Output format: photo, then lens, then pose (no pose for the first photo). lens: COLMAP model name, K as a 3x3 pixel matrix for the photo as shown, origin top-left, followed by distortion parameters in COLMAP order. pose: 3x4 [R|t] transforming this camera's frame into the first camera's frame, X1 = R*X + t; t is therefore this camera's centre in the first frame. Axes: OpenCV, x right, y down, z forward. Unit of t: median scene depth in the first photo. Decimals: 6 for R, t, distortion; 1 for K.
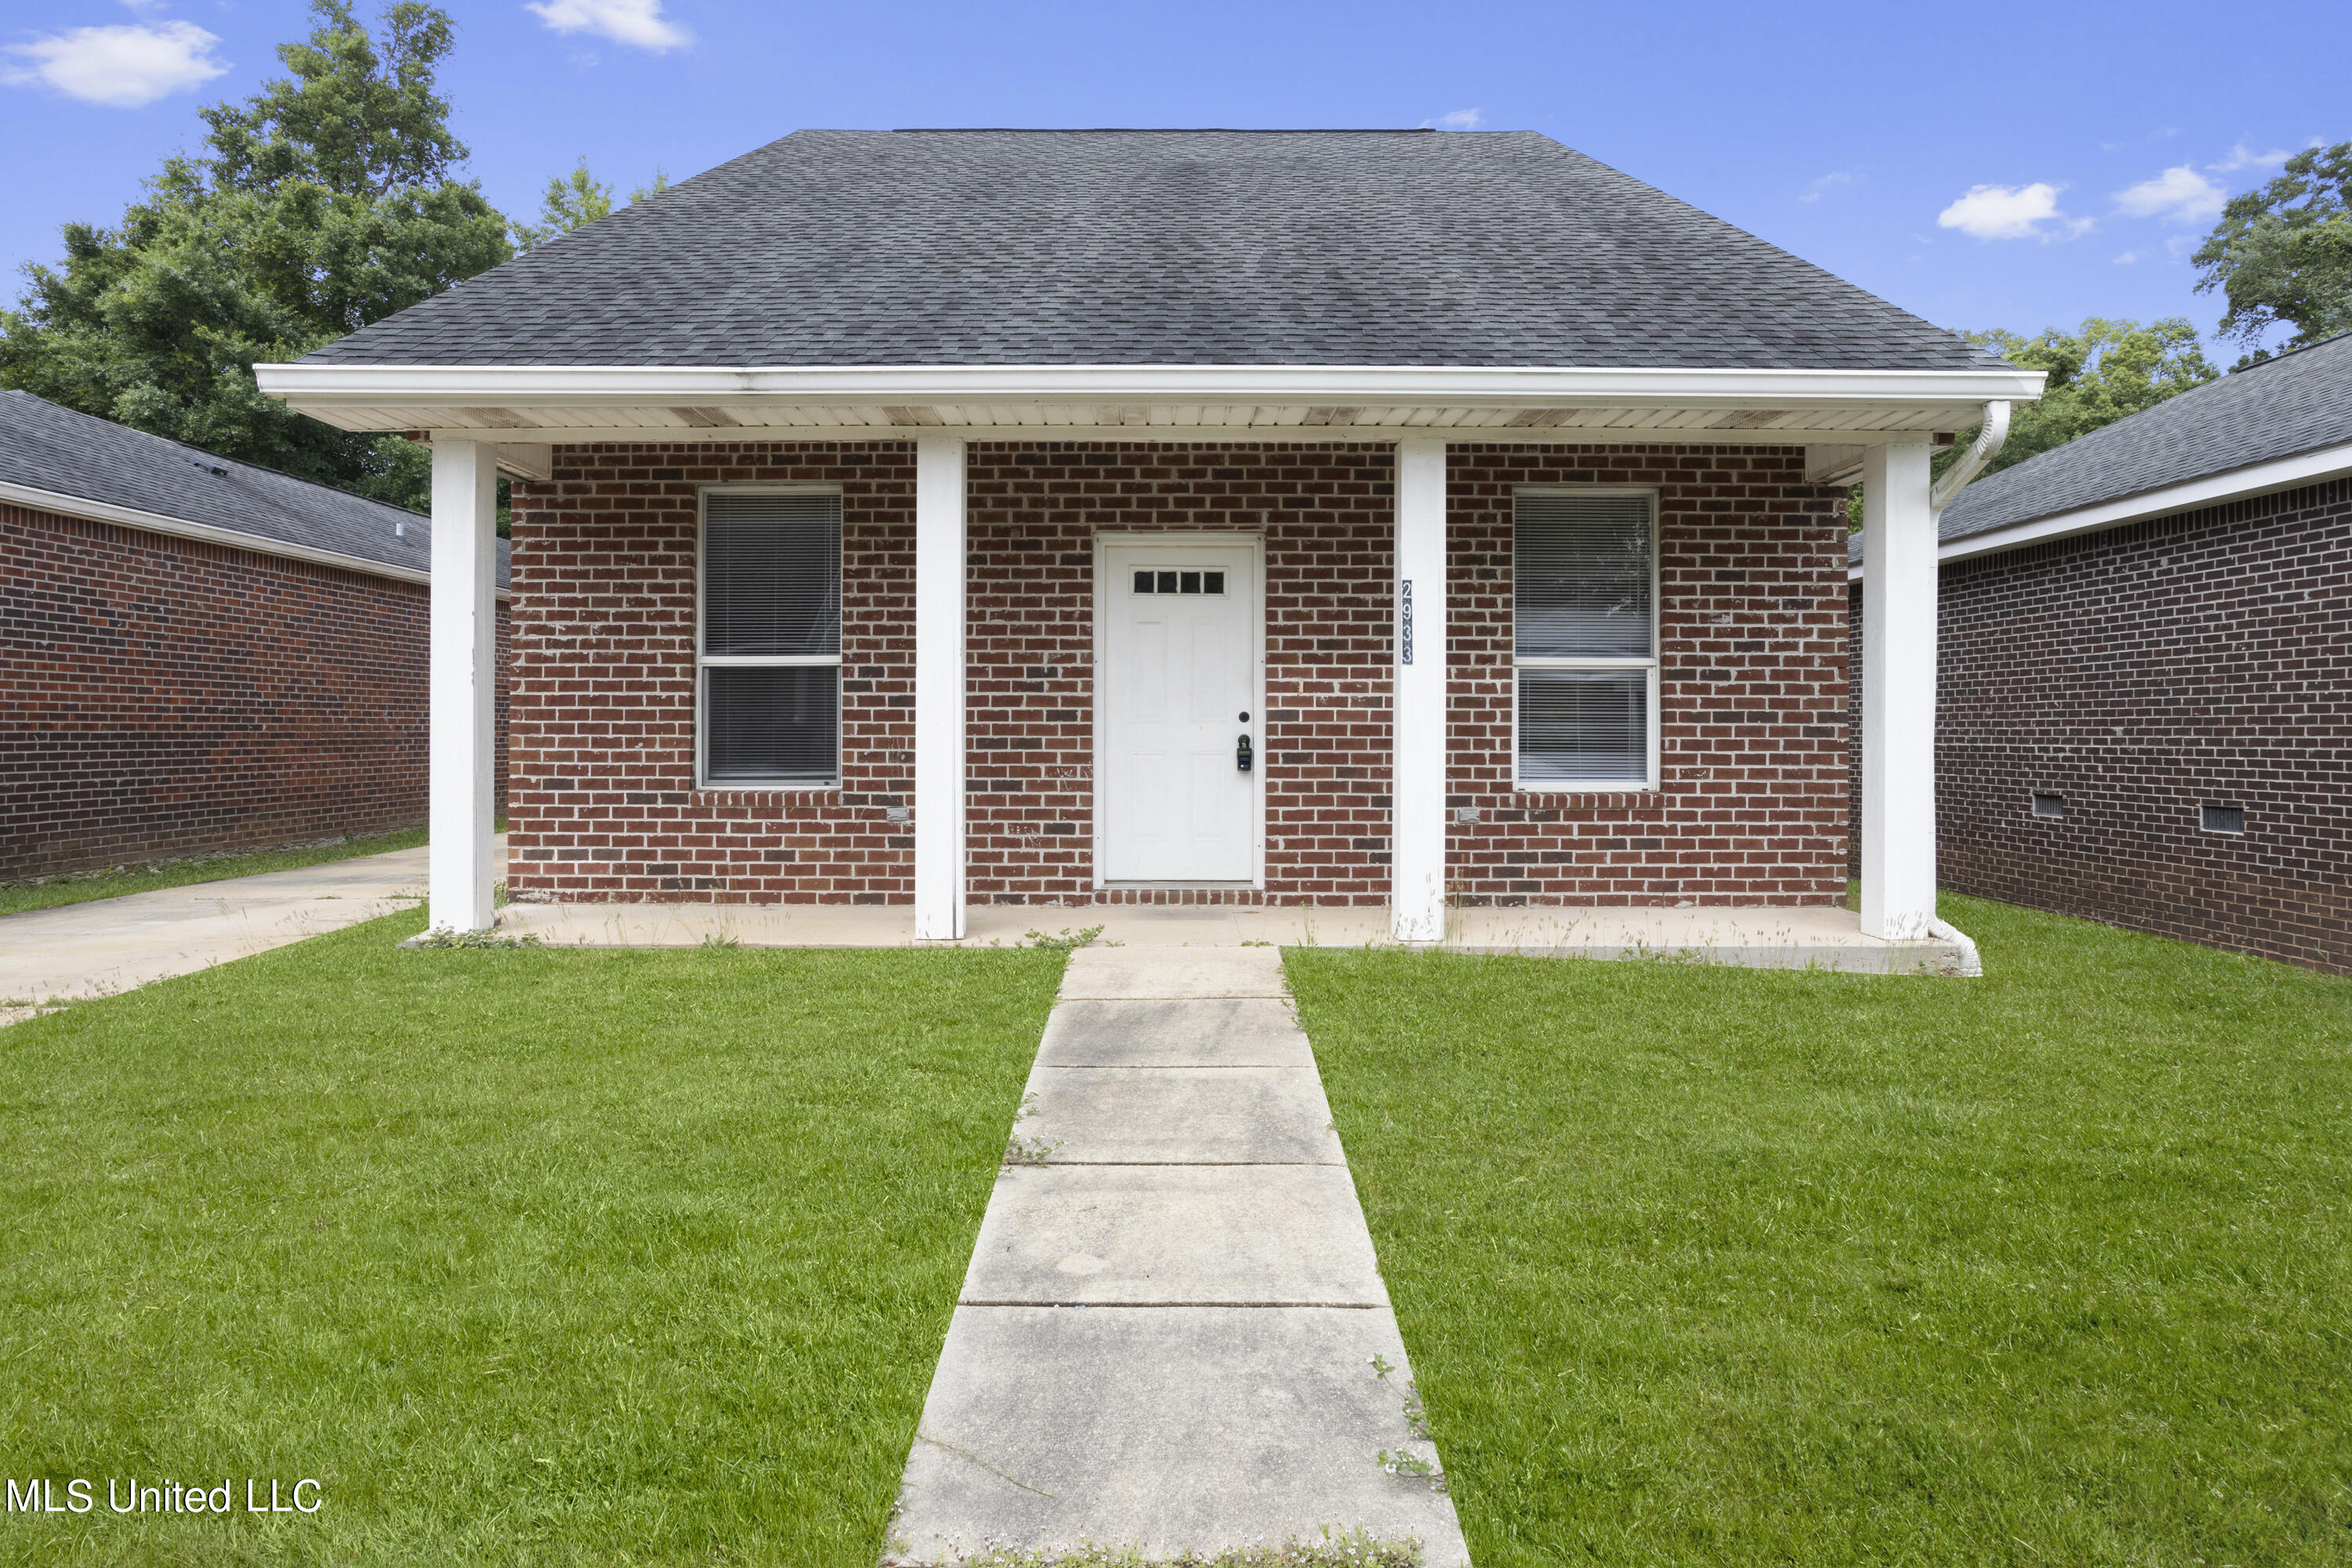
lens RADIAL K [[1425.8, 0, 1175.5], [0, 1425.8, 773.9], [0, 0, 1]] dist [0.000720, 0.000175]
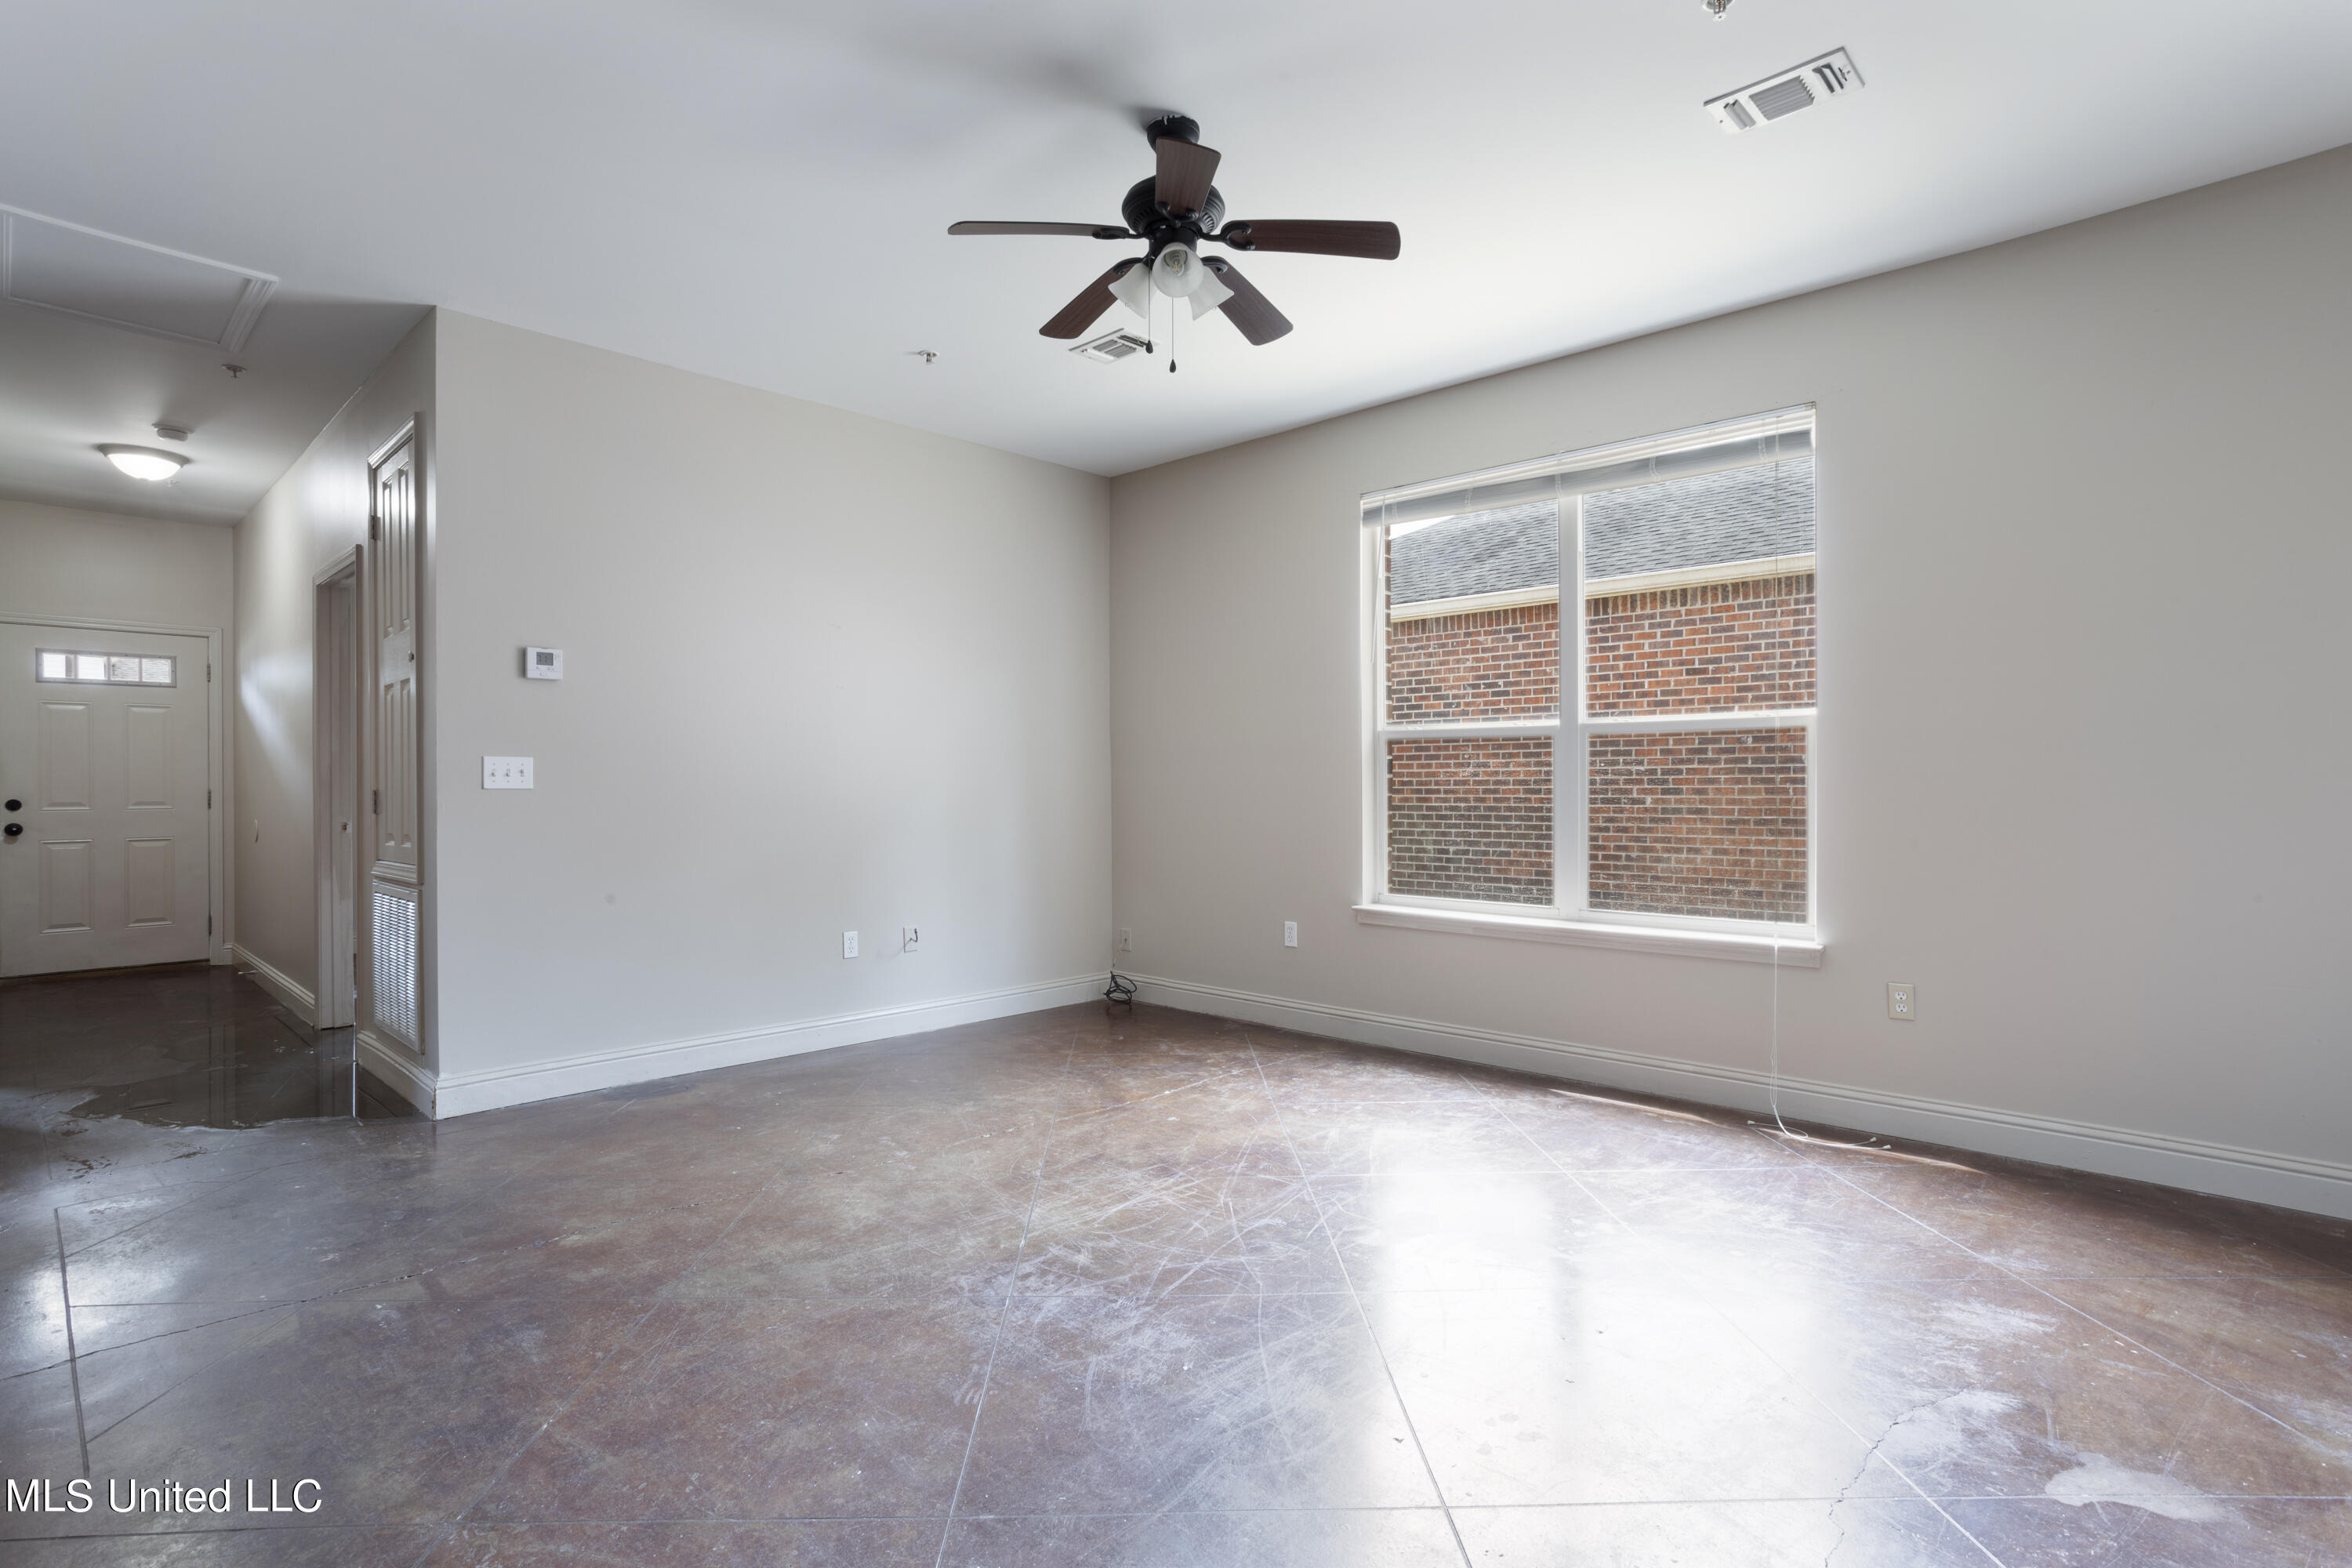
lens RADIAL K [[1142.9, 0, 1175.7], [0, 1142.9, 796.1], [0, 0, 1]] dist [-0.044004, 0.024105]
pose [[-0.694683, 0.005927, -0.719292, 0.031137], [-0.019163, 0.999459, 0.026743, -0.054411], [0.719061, 0.032362, -0.694193, 1.434623]]
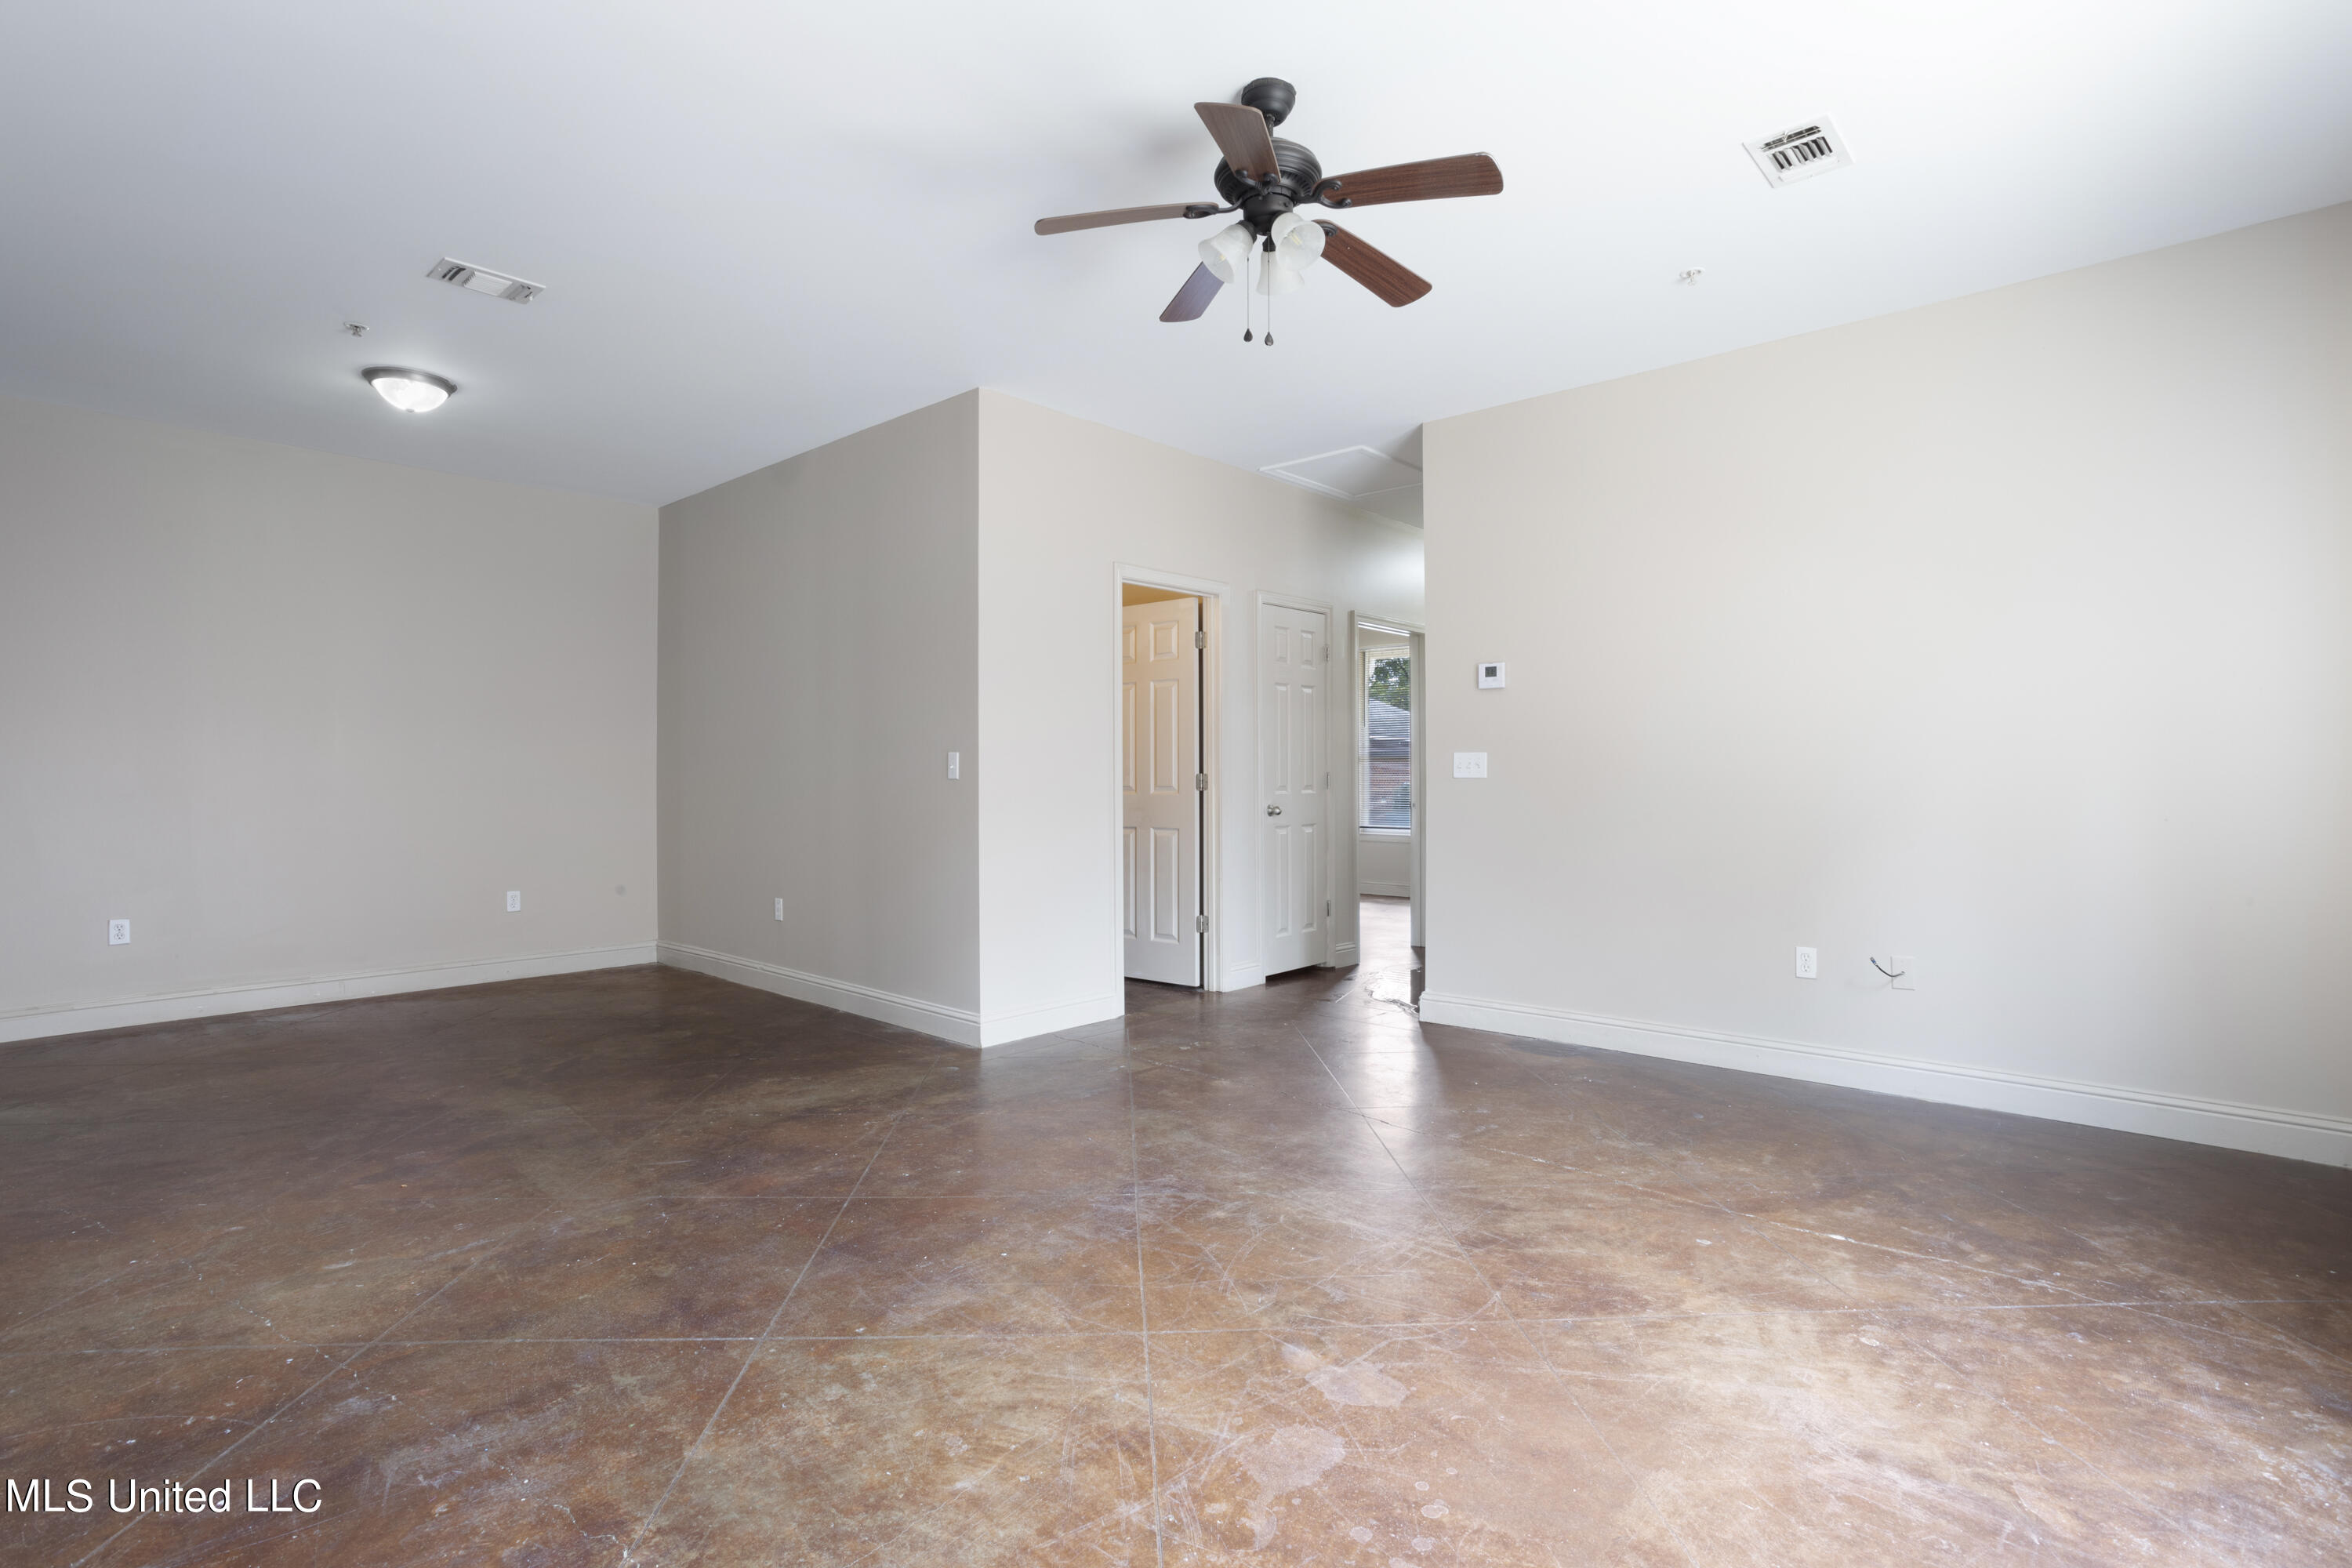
lens RADIAL K [[1142.9, 0, 1176.1], [0, 1142.9, 777.8], [0, 0, 1]] dist [-0.044004, 0.024105]
pose [[-0.733984, -0.000831, 0.679166, -0.247112], [0.018018, 0.999623, 0.020695, -0.054500], [-0.678928, 0.027427, -0.733693, 1.447665]]
